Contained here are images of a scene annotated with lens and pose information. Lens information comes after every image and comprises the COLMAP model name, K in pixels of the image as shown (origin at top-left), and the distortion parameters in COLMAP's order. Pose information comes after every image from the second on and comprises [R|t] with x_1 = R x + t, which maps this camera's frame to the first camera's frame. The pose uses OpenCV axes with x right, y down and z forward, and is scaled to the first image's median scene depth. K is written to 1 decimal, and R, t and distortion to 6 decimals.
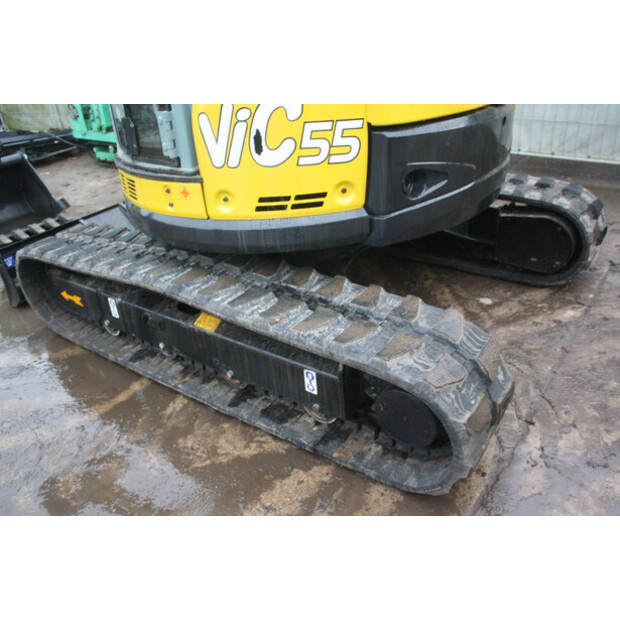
lens RADIAL K [[528.5, 0, 311.1], [0, 528.5, 315.5], [0, 0, 1]] dist [-0.168344, 0.169672]
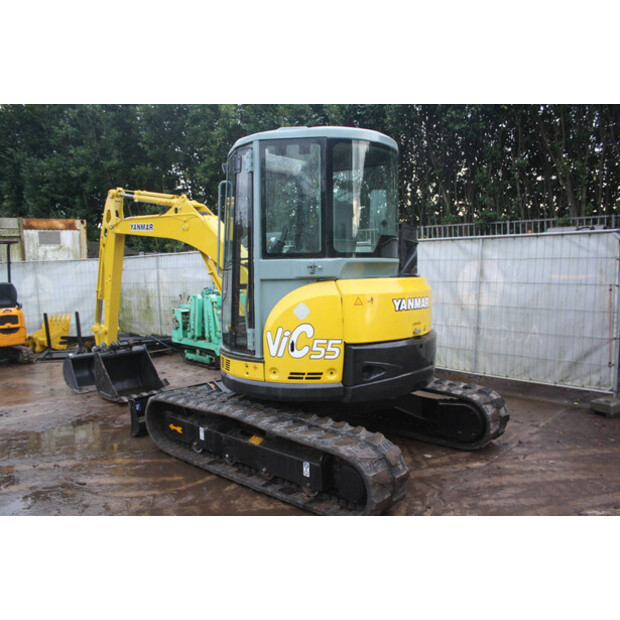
lens RADIAL K [[510.4, 0, 308.4], [0, 510.4, 334.8], [0, 0, 1]] dist [-0.110270, 0.007993]
pose [[0.991151, 0.073801, -0.110335, 0.161663], [-0.109888, 0.922462, -0.370120, 0.332938], [0.074464, 0.378969, 0.922408, -0.808136]]
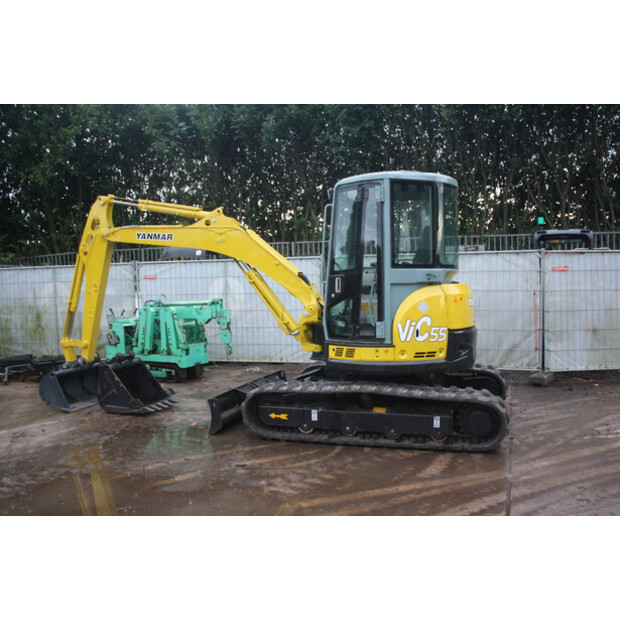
lens RADIAL K [[569.7, 0, 309.1], [0, 569.7, 335.9], [0, 0, 1]] dist [-0.100118, -0.001883]
pose [[0.954311, 0.033903, 0.296886, -1.347852], [0.096391, 0.905505, -0.413244, 0.778598], [-0.282842, 0.422980, 0.860865, -1.297375]]
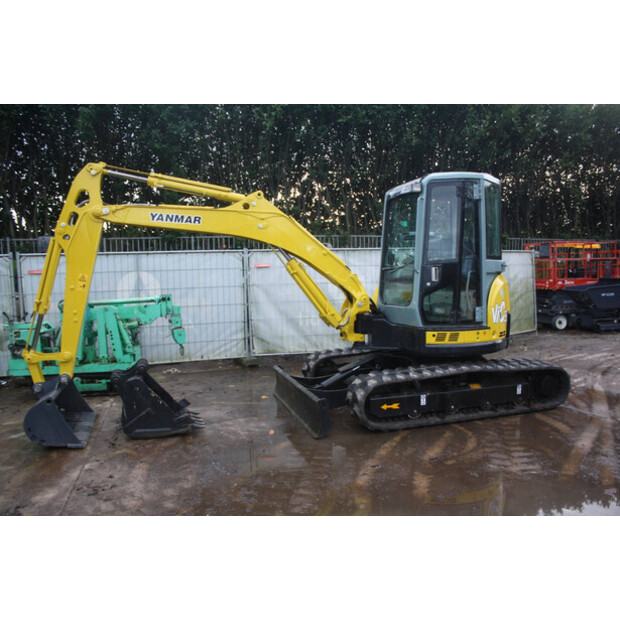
lens RADIAL K [[510.4, 0, 308.4], [0, 510.4, 334.8], [0, 0, 1]] dist [-0.110270, 0.007993]
pose [[0.627232, -0.028948, 0.778294, -2.845675], [0.366077, 0.892997, -0.261810, 0.146895], [-0.687435, 0.449131, 0.570714, 0.041622]]
